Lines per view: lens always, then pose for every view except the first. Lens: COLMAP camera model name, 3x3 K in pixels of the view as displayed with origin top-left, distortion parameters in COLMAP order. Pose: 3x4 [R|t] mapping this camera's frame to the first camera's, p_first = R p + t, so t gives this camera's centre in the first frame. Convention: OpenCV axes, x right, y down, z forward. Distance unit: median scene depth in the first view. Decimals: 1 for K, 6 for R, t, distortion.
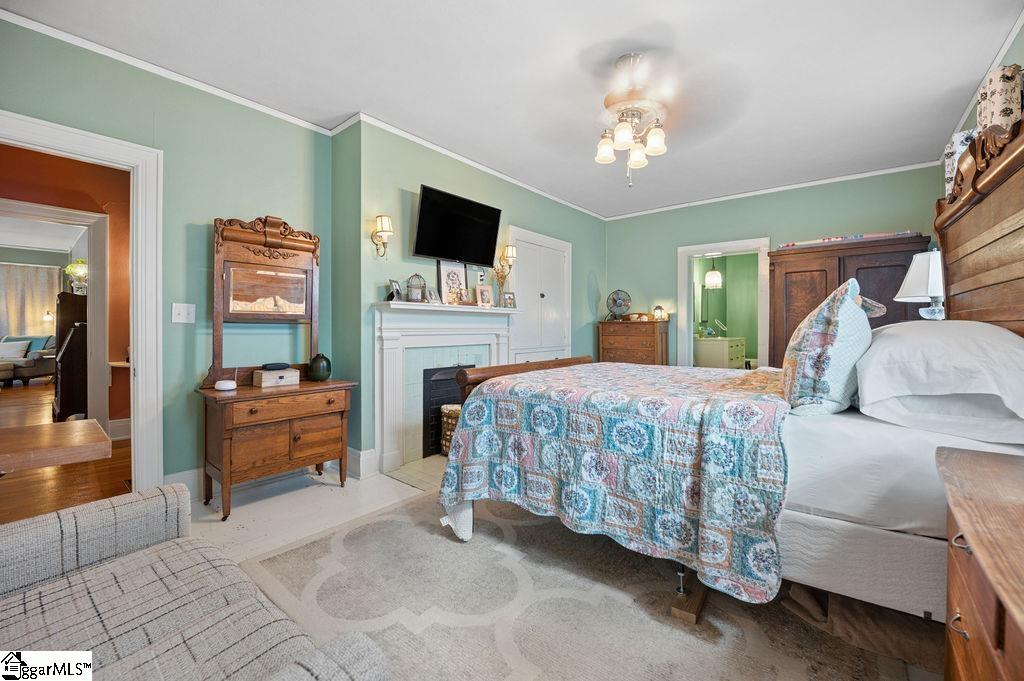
lens RADIAL K [[412.7, 0, 508.2], [0, 412.7, 332.1], [0, 0, 1]] dist [-0.008888, 0.001710]
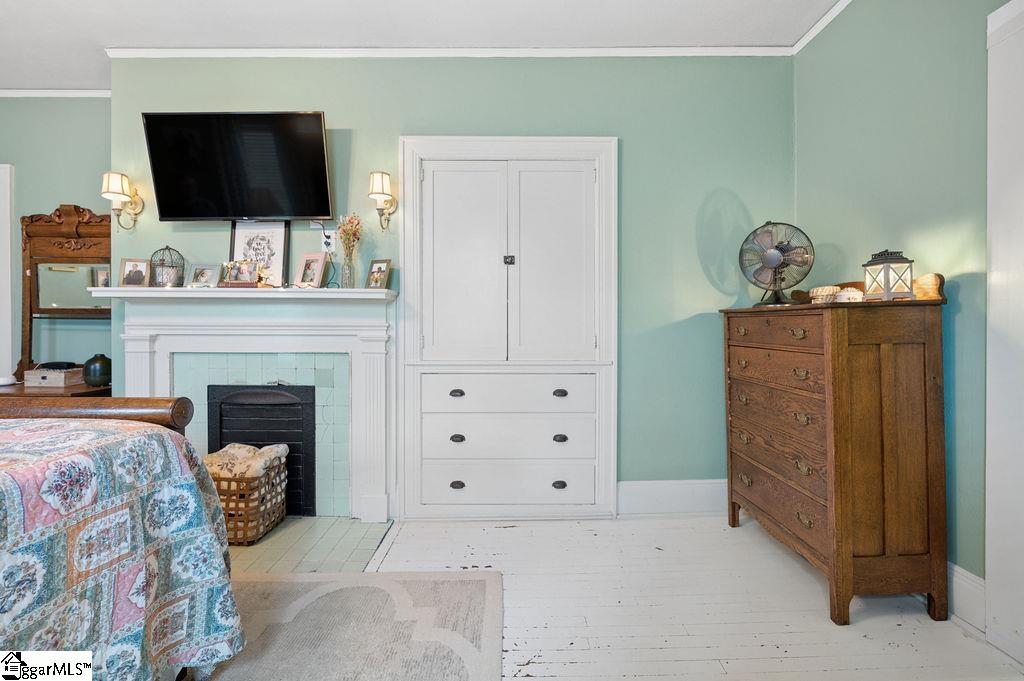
lens RADIAL K [[412.7, 0, 504.2], [0, 412.7, 323.6], [0, 0, 1]] dist [-0.008888, 0.001710]
pose [[0.641647, 0.006140, -0.766975, 0.589932], [-0.011137, 0.999937, -0.001312, -0.015282], [0.766919, 0.009383, 0.641675, 0.879511]]
